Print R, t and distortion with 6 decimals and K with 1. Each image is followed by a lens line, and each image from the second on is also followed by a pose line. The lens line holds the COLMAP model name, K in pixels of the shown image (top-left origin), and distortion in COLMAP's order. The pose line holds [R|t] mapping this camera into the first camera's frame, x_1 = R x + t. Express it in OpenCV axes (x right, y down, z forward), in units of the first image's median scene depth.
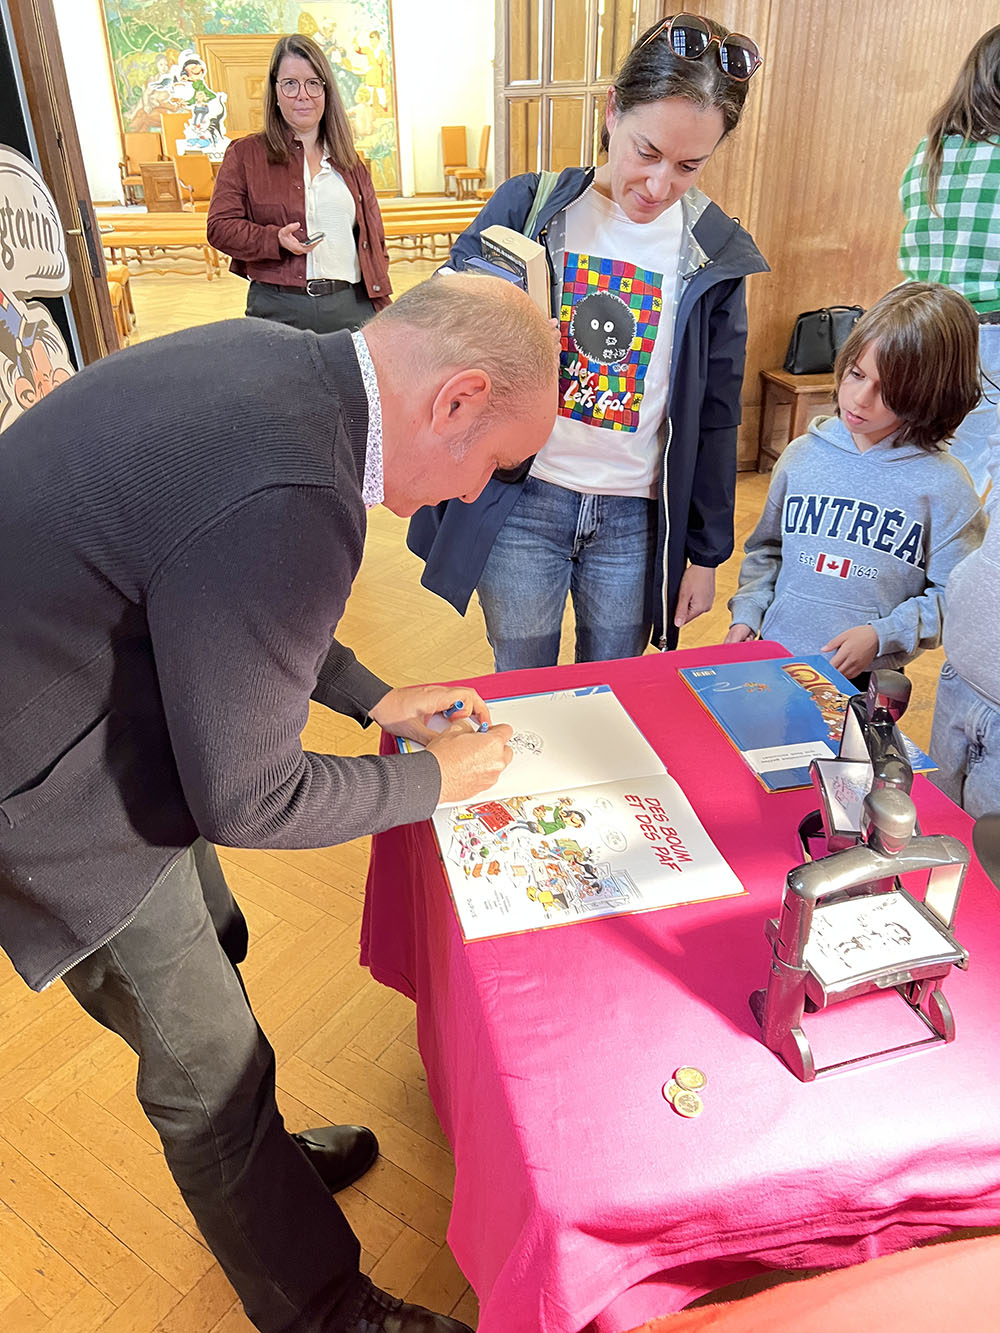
lens RADIAL K [[1038.1, 0, 506.8], [0, 1038.1, 662.4], [0, 0, 1]] dist [0.002080, -0.018889]
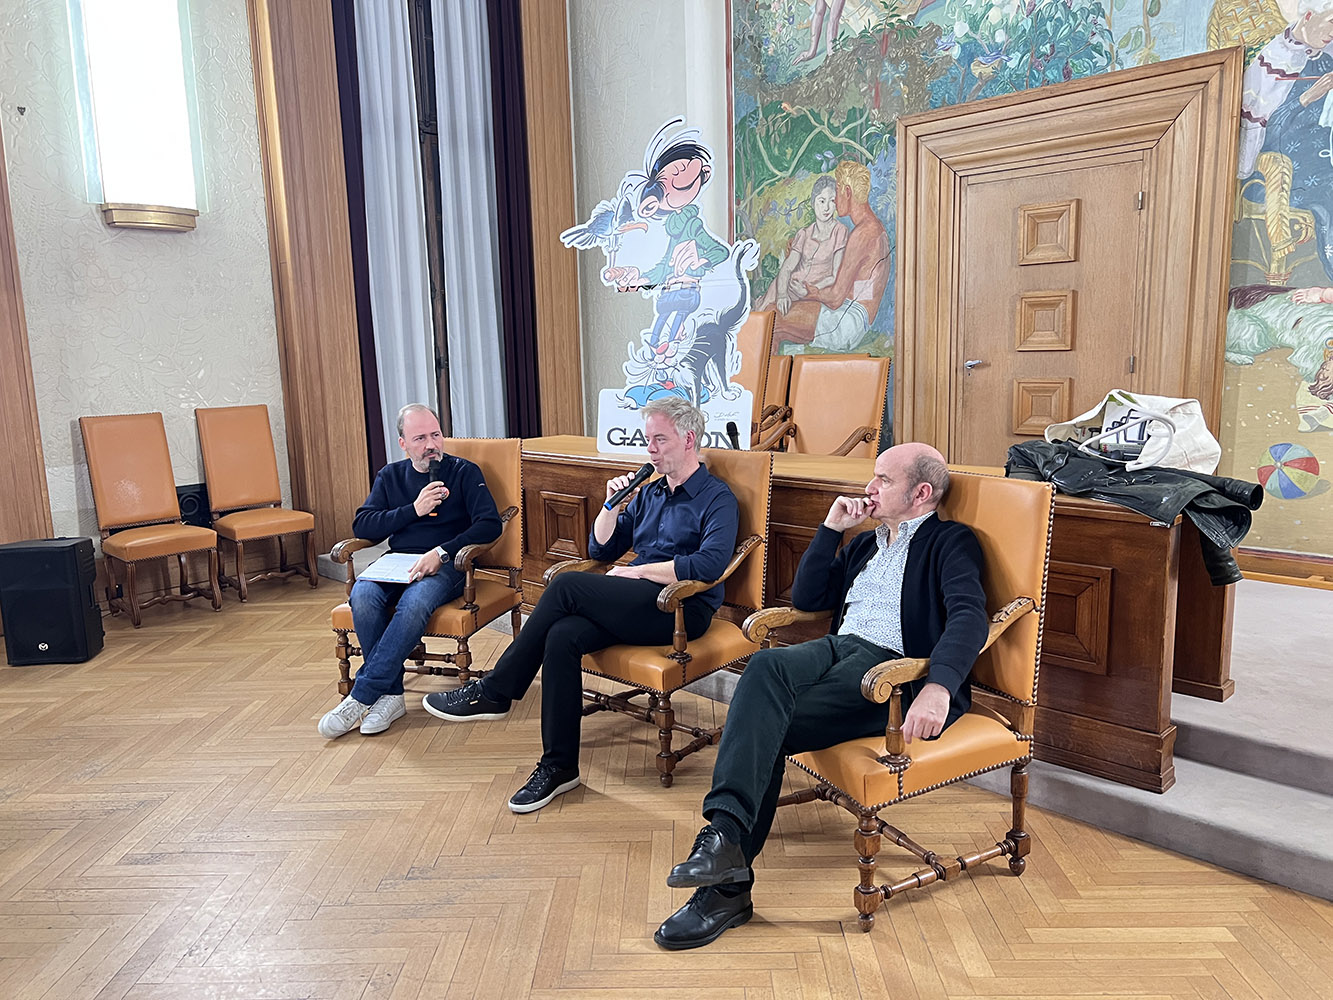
lens RADIAL K [[1003.0, 0, 658.5], [0, 1003.0, 504.0], [0, 0, 1]] dist [0.046738, -0.053414]
pose [[0.645779, 0.116645, -0.754562, -0.068608], [-0.336172, 0.930754, -0.143825, -0.395784], [0.685535, 0.346541, 0.640274, 0.756351]]
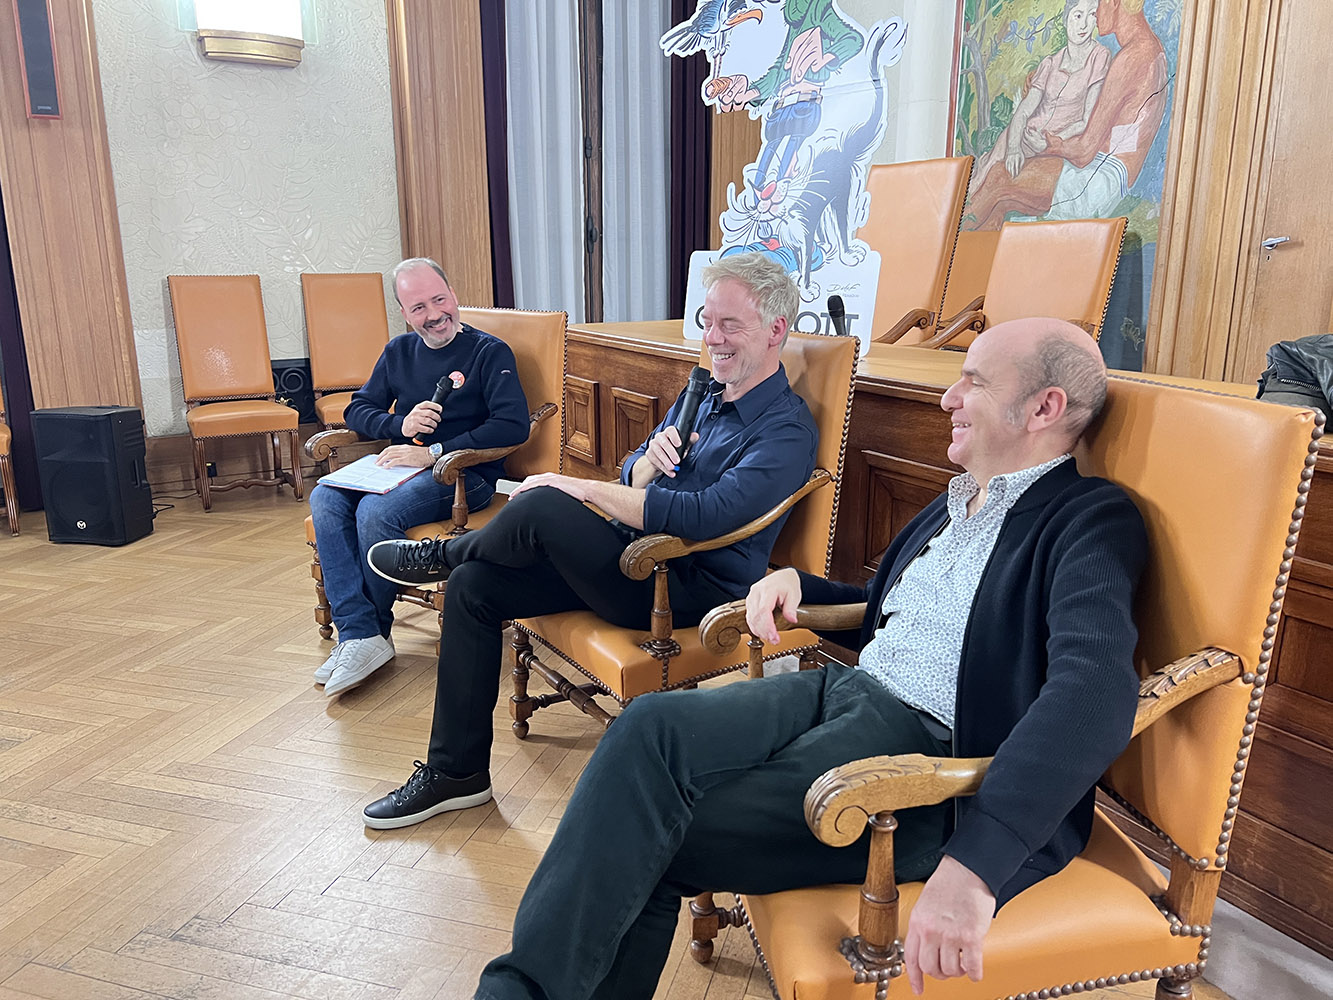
lens RADIAL K [[1003.0, 0, 670.2], [0, 1003.0, 499.8], [0, 0, 1]] dist [0.046738, -0.053414]
pose [[0.425326, 0.229718, -0.875401, -0.102649], [-0.422458, 0.905802, 0.032439, -0.418792], [0.800392, 0.356023, 0.482308, 0.827477]]
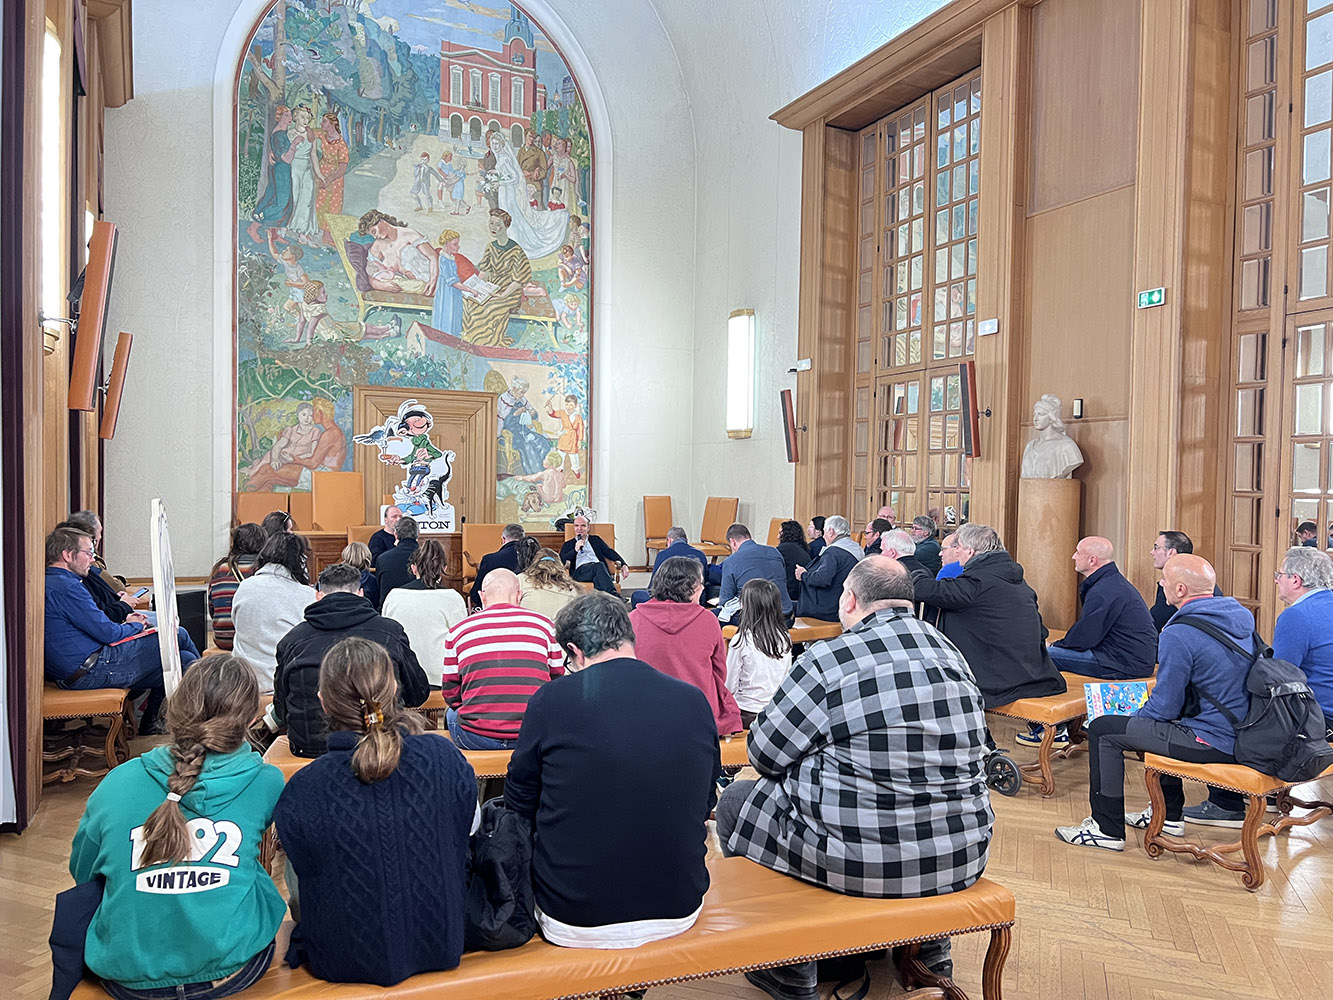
lens RADIAL K [[1003.0, 0, 658.3], [0, 1003.0, 501.9], [0, 0, 1]] dist [0.046738, -0.053414]
pose [[0.937574, 0.021971, 0.347090, -0.349574], [0.135710, 0.895773, -0.423290, -0.166398], [-0.320214, 0.443969, 0.836872, 0.317773]]
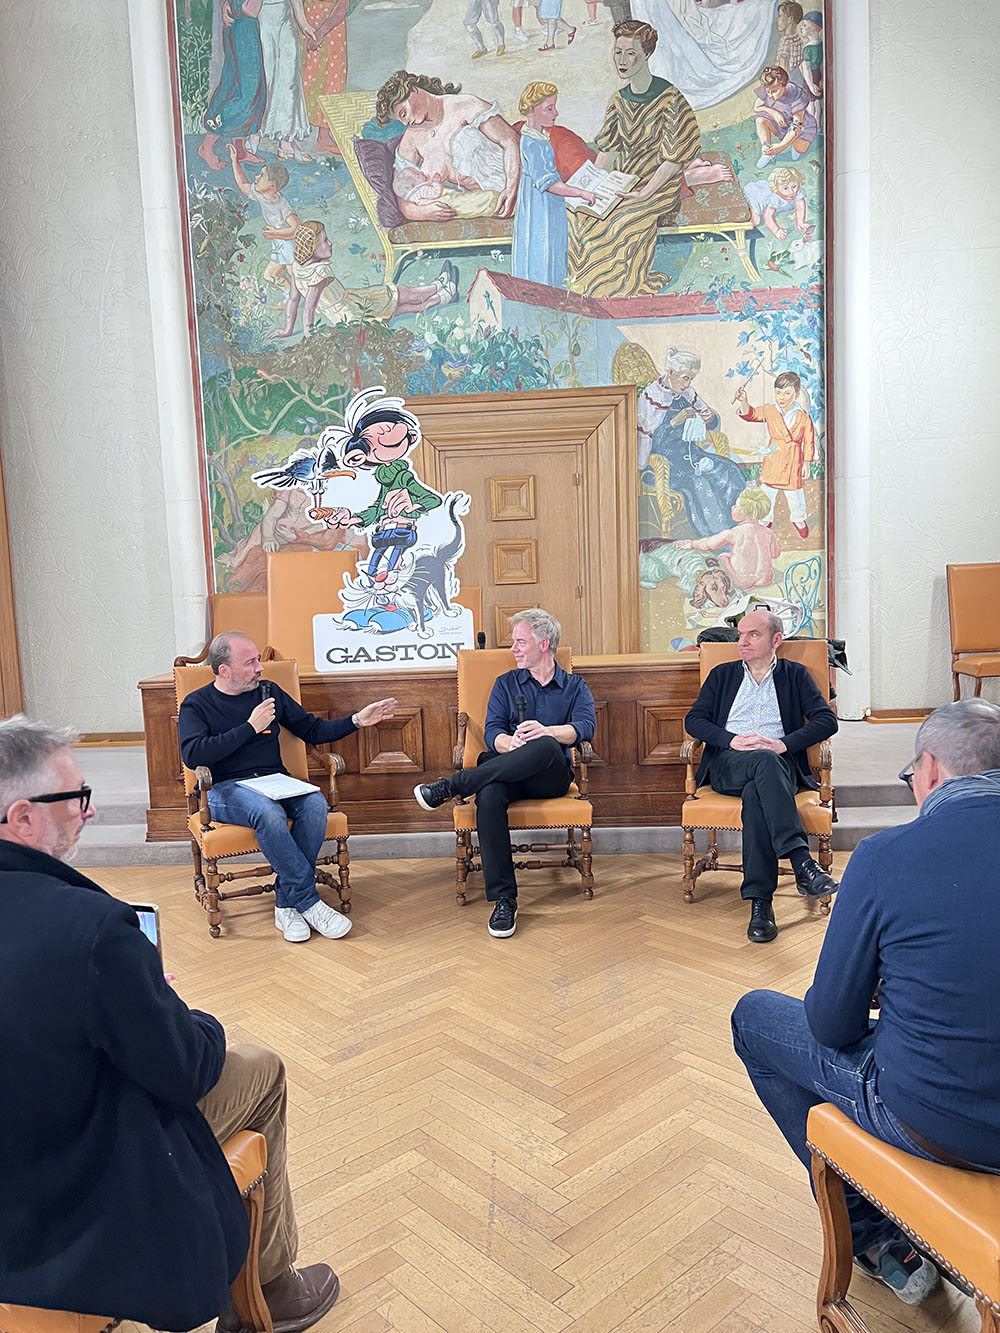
lens RADIAL K [[1003.0, 0, 491.8], [0, 1003.0, 673.2], [0, 0, 1]] dist [0.046738, -0.053414]
pose [[0.991376, -0.012806, -0.130419, -0.198110], [-0.036219, 0.929673, -0.366600, -0.332083], [0.125941, 0.368162, 0.921192, 0.641160]]
